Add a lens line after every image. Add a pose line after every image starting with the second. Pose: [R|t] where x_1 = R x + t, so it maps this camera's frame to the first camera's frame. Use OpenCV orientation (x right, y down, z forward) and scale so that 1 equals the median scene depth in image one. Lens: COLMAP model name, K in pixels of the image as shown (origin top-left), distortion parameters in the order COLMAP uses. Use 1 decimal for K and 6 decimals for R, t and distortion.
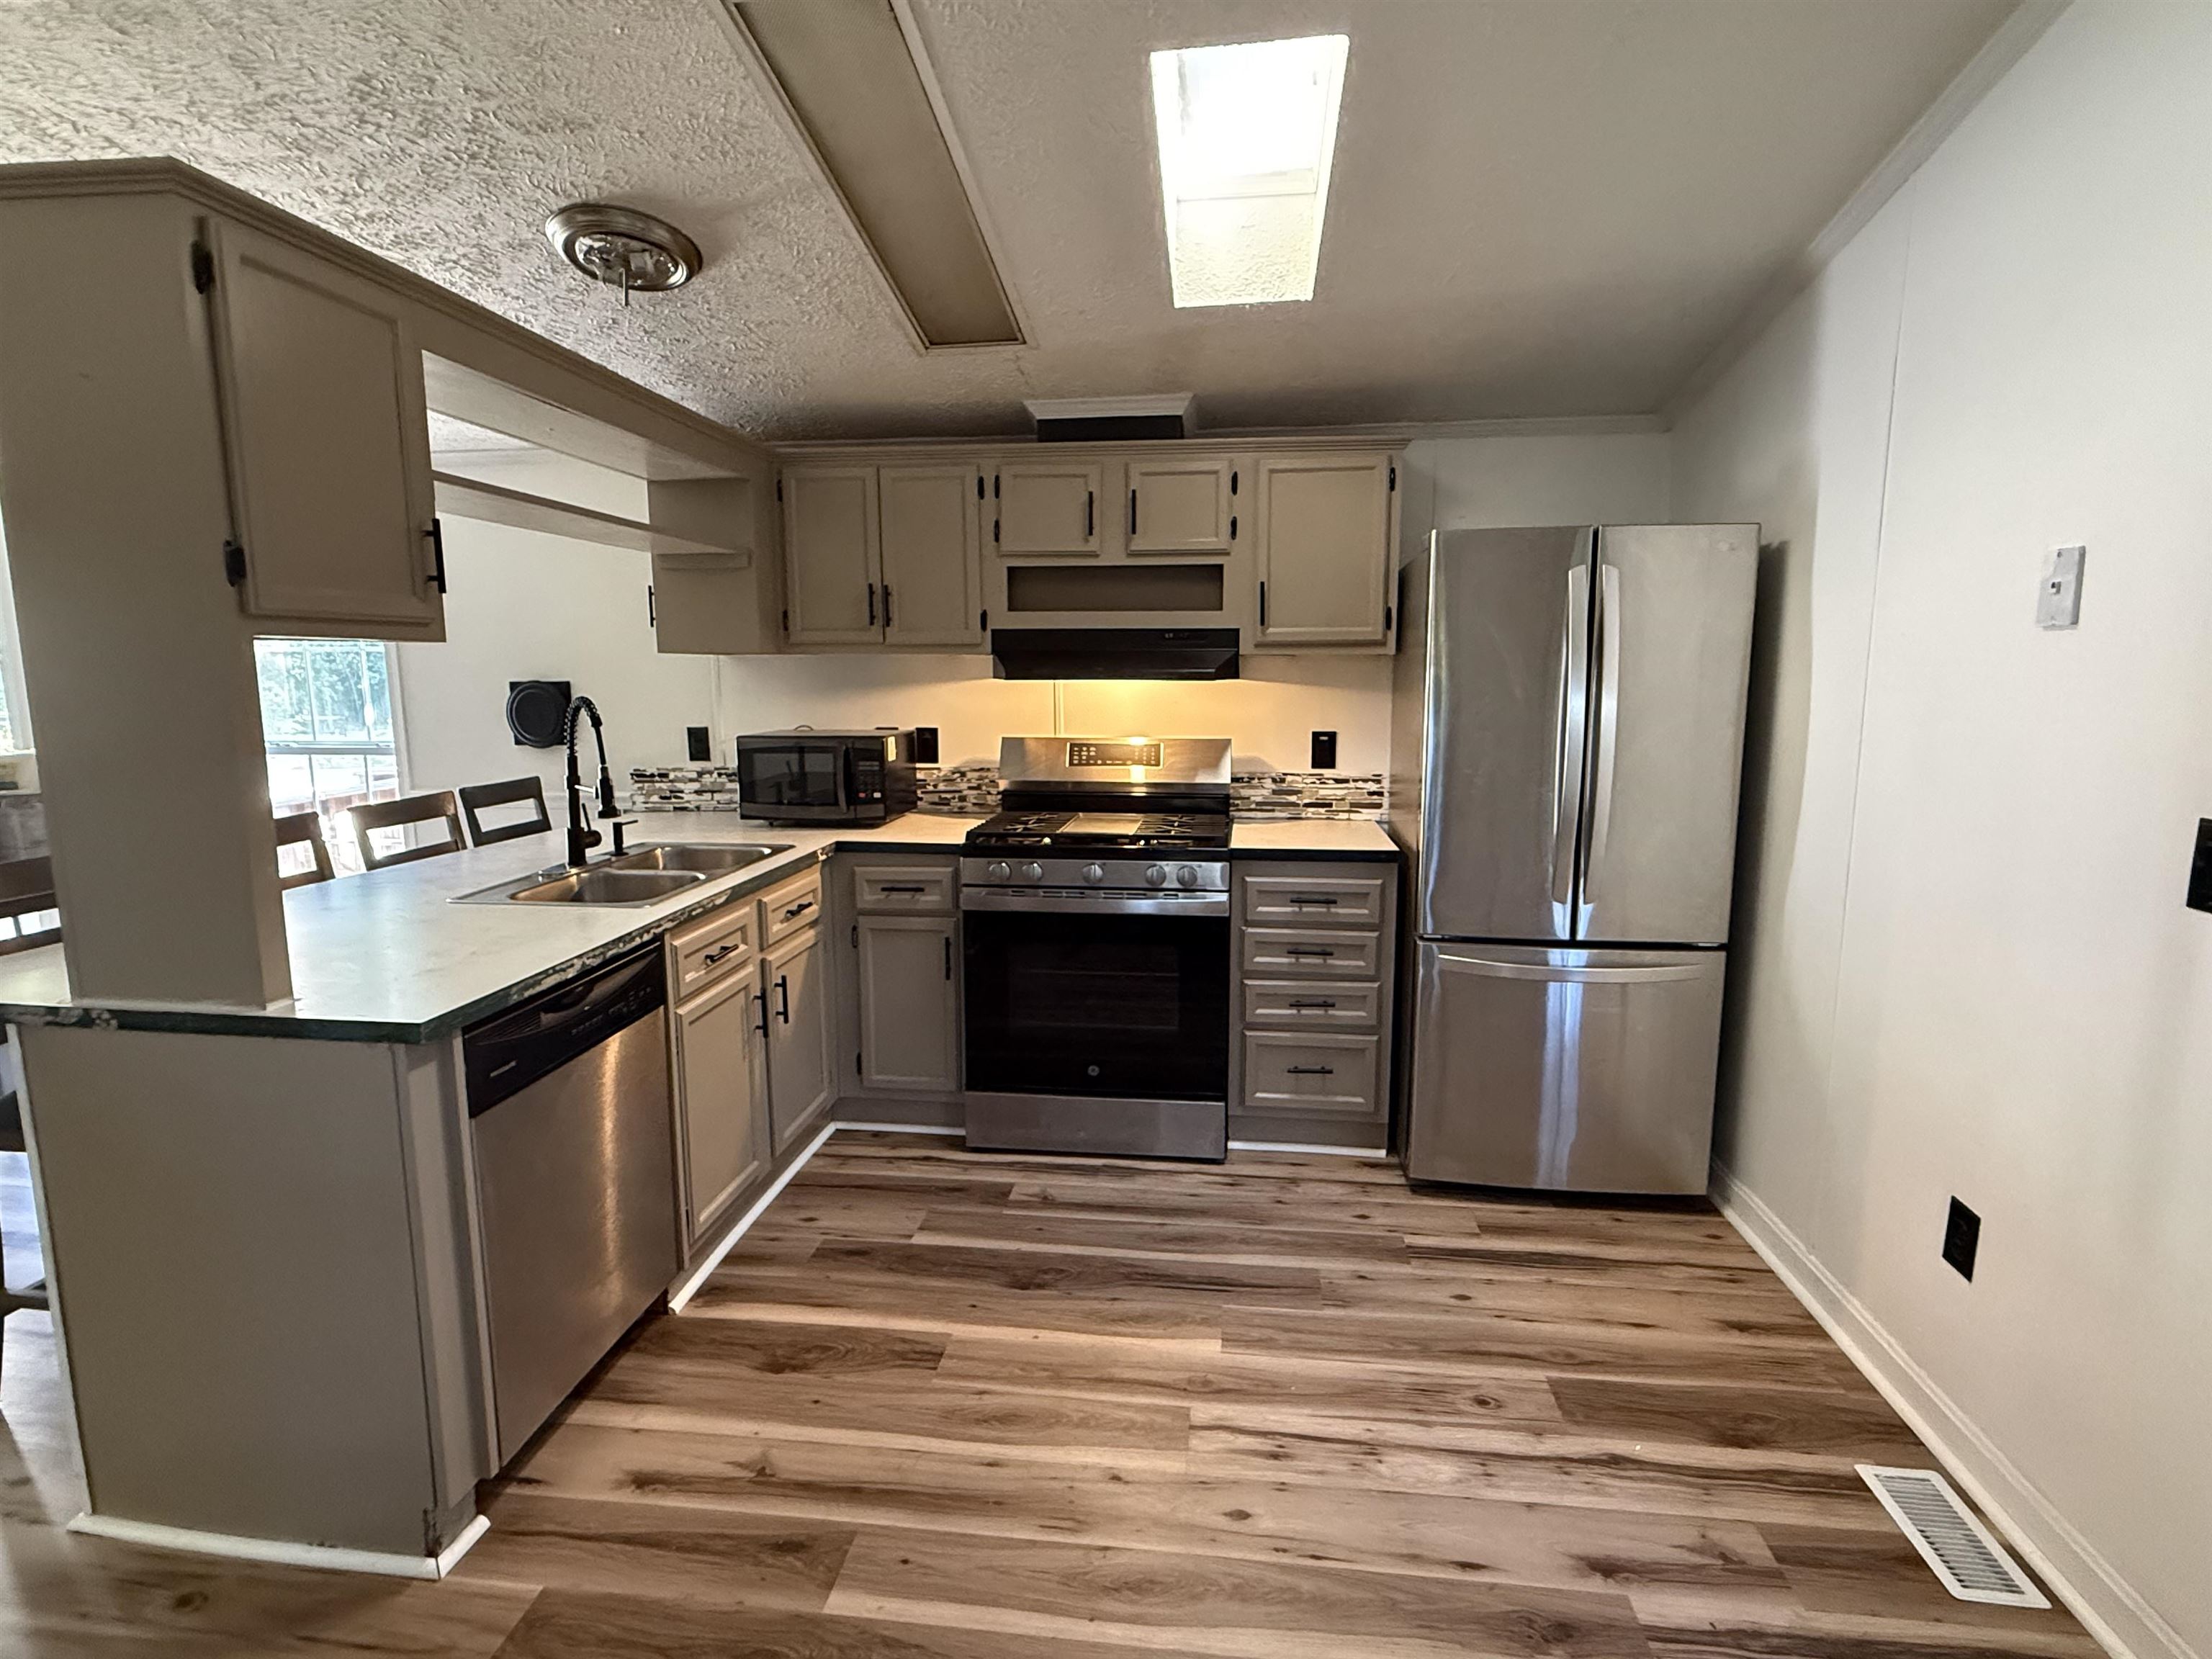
lens RADIAL K [[1109.0, 0, 1106.0], [0, 1109.0, 829.5], [0, 0, 1]] dist [-0.001407, -0.000069]
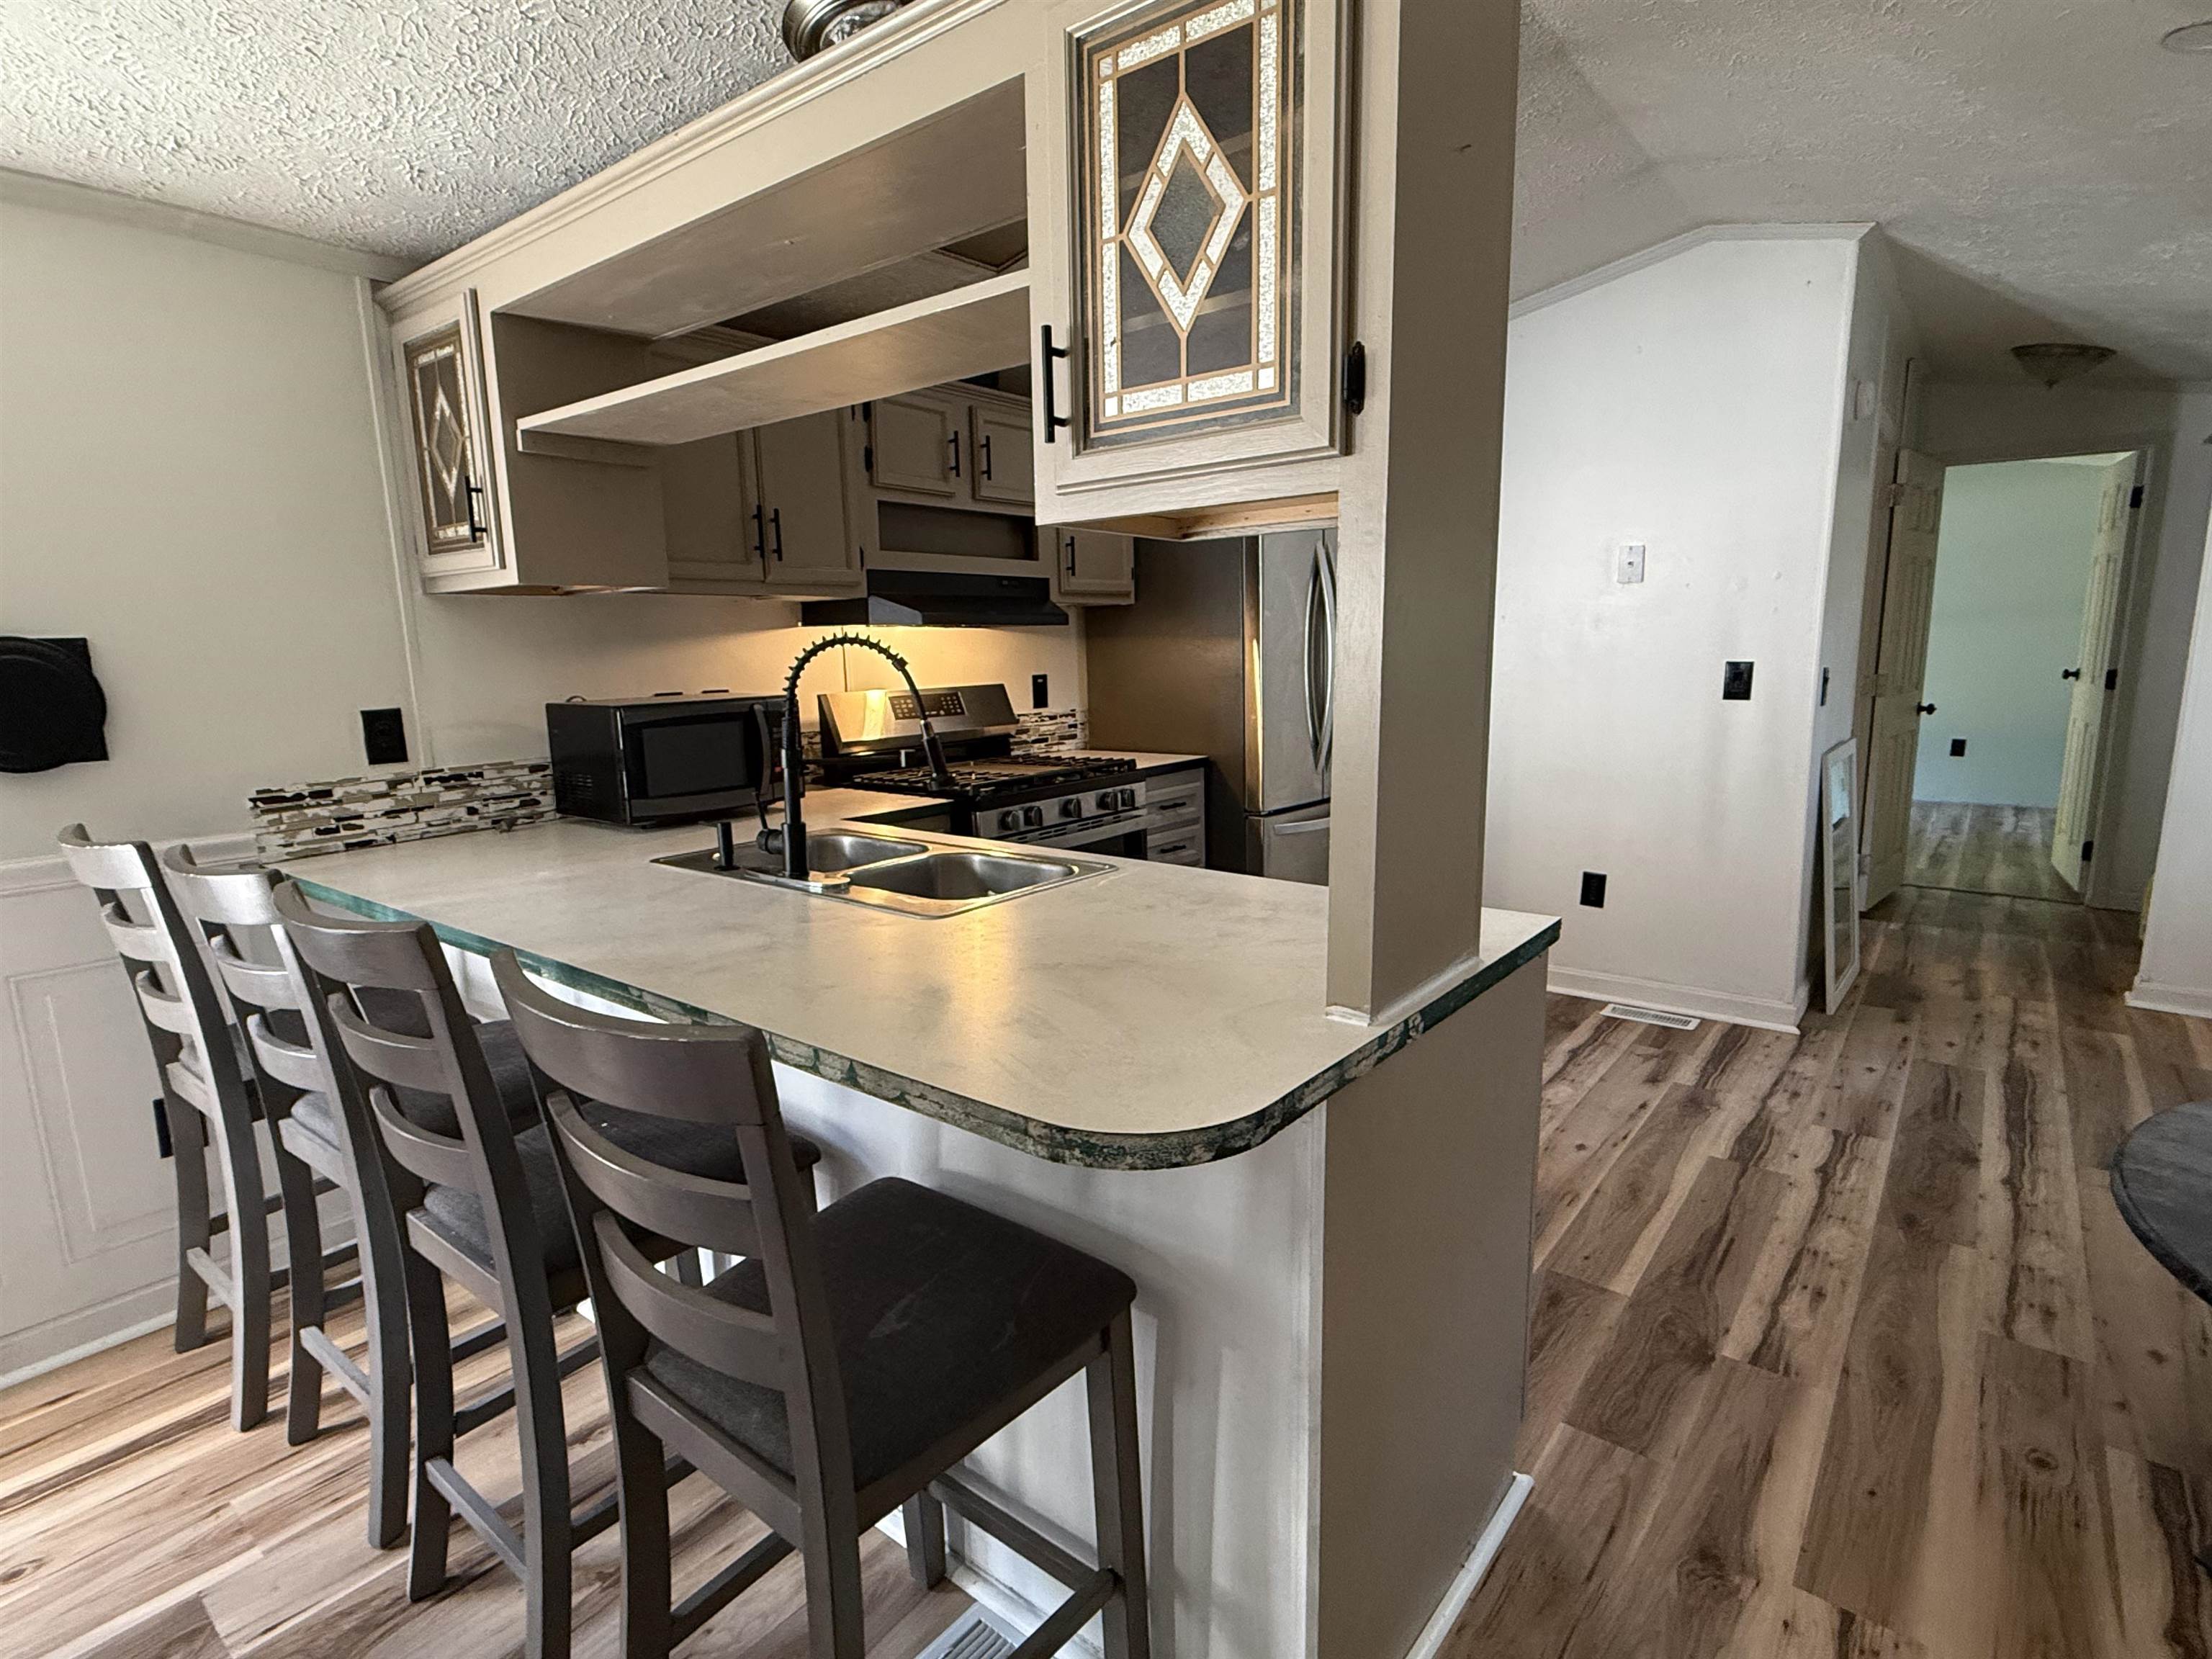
lens RADIAL K [[1108.6, 0, 1106.0], [0, 1108.6, 829.5], [0, 0, 1]] dist [-0.000742, -0.004760]
pose [[0.528275, -0.151716, 0.835409, -0.968849], [0.147700, 0.985326, 0.085543, -0.026599], [-0.836128, 0.078200, 0.542932, 0.462111]]
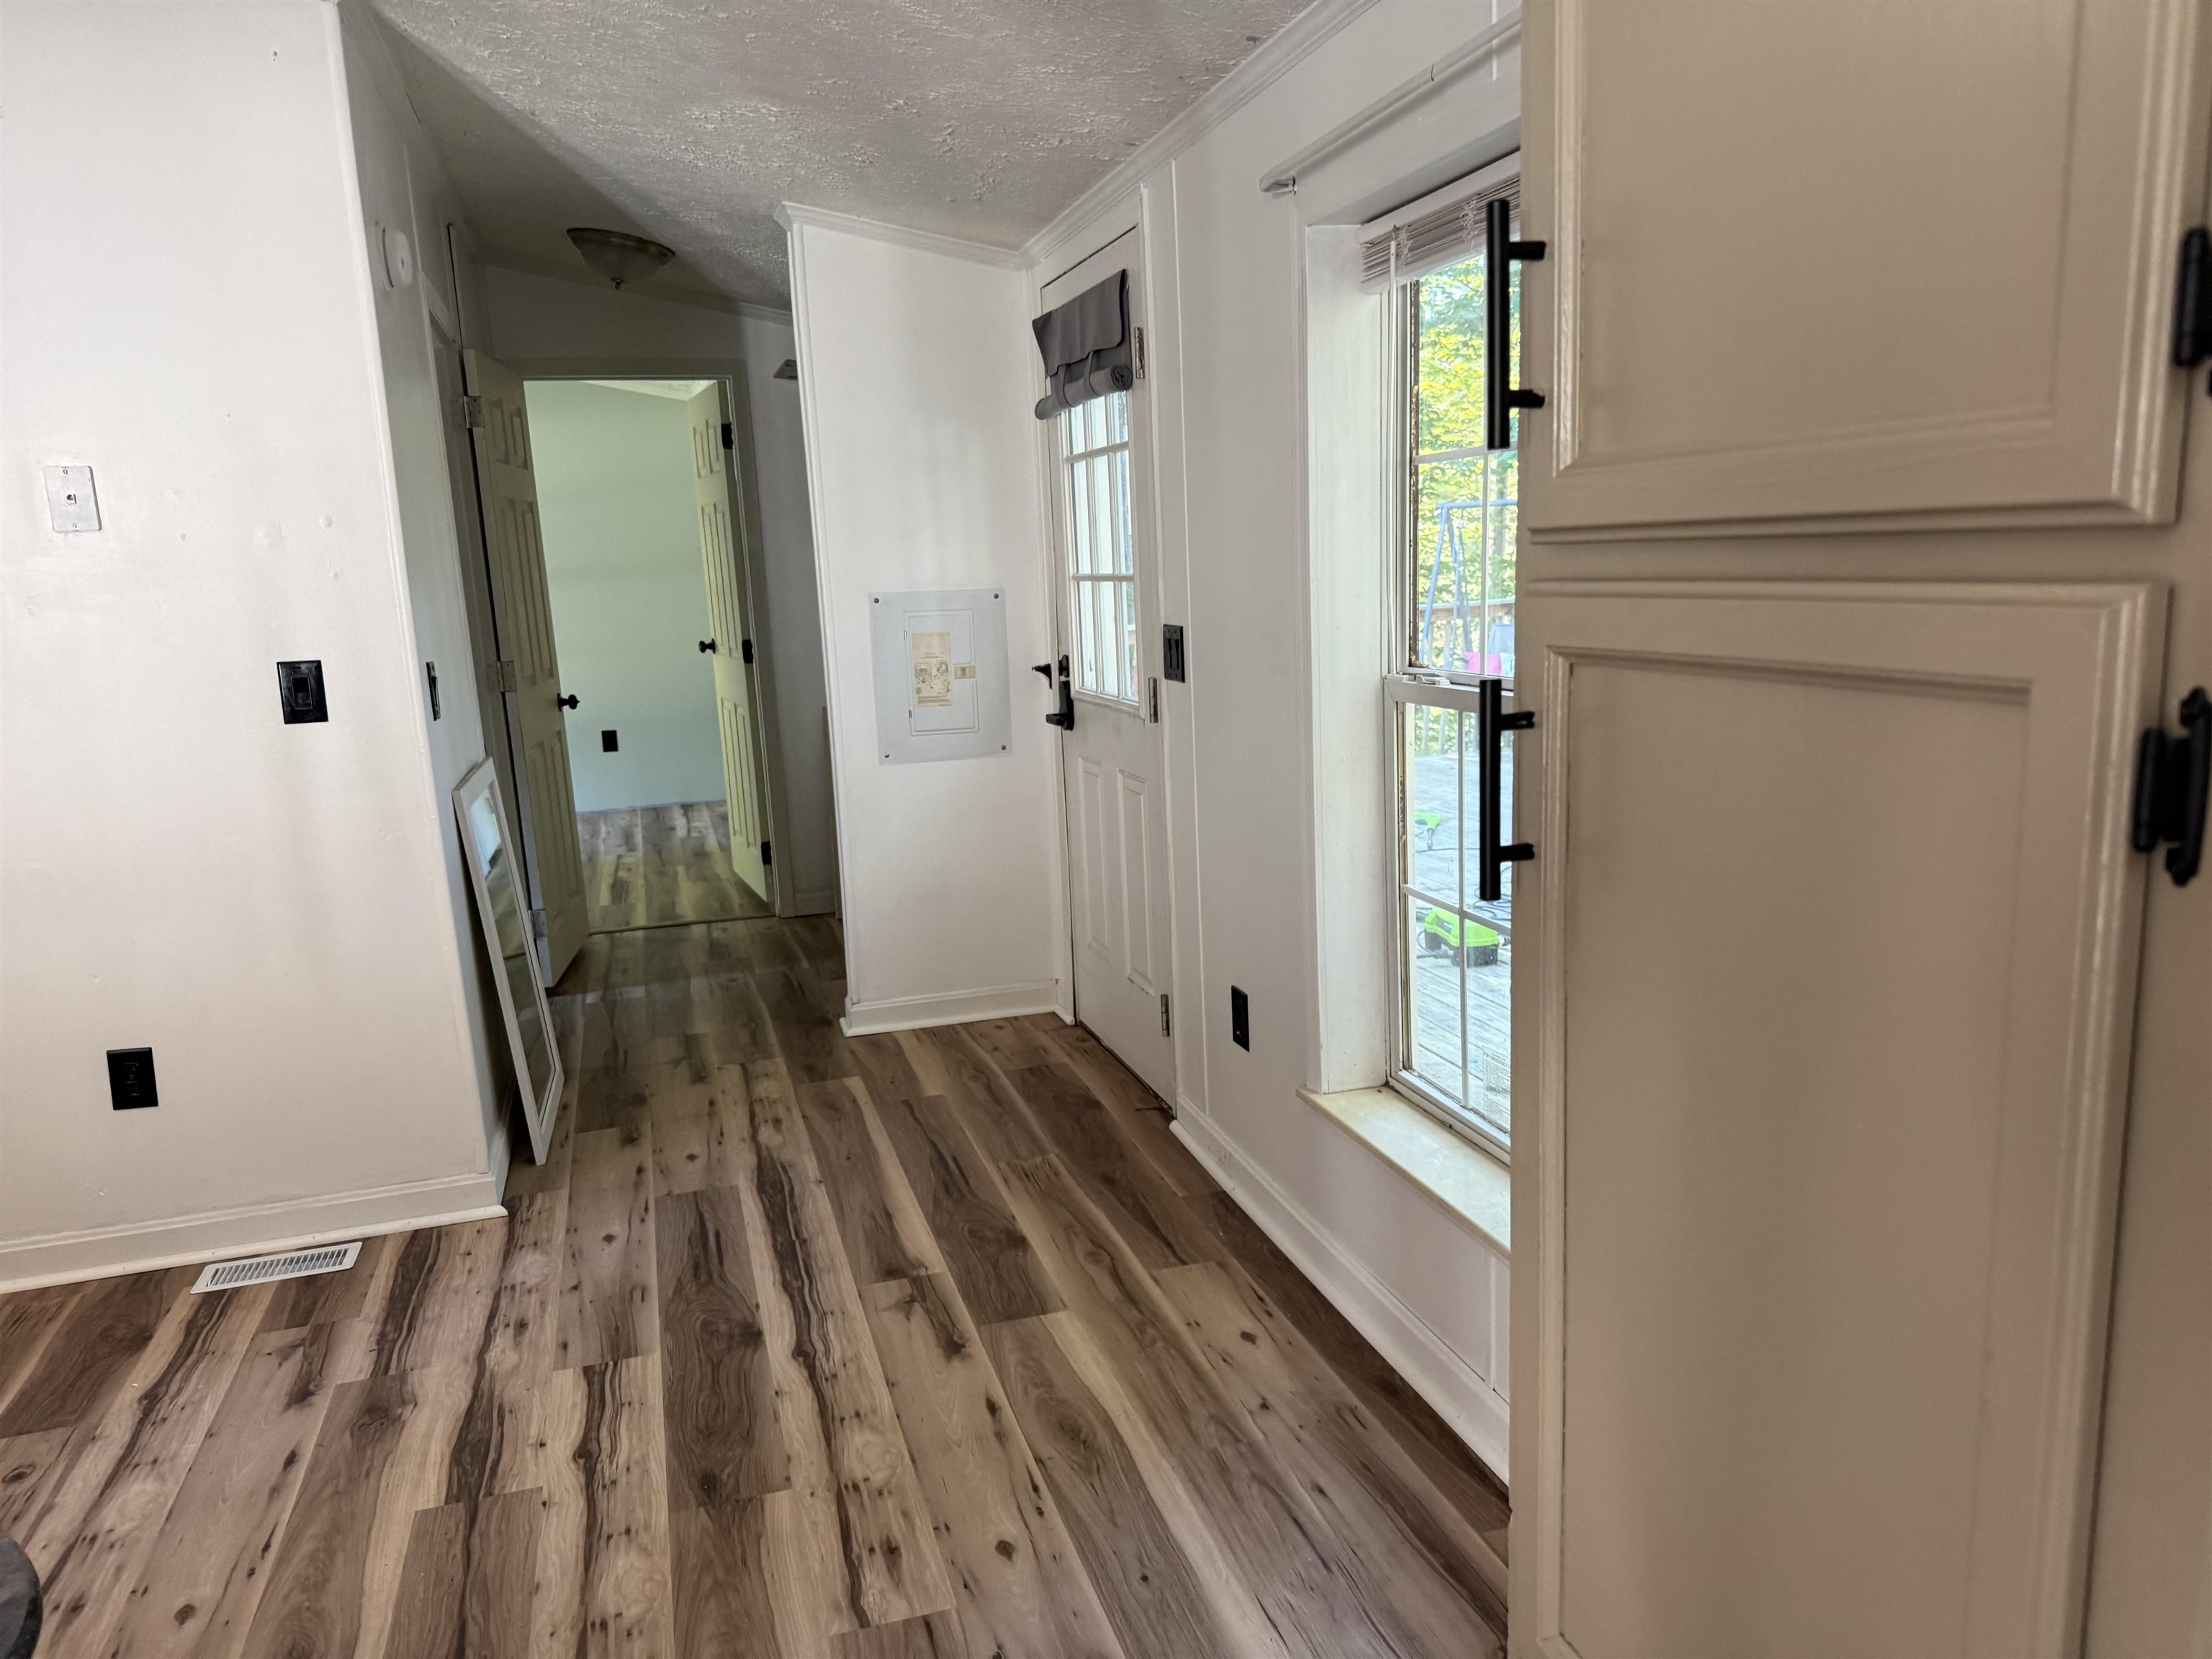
lens RADIAL K [[1534.3, 0, 1097.5], [0, 1534.3, 868.4], [0, 0, 1]] dist [0.071141, -0.101432]
pose [[-0.401288, -0.162654, 0.901395, -0.718877], [0.185342, 0.949329, 0.253815, -0.035655], [-0.897004, 0.268919, -0.350808, 0.444988]]
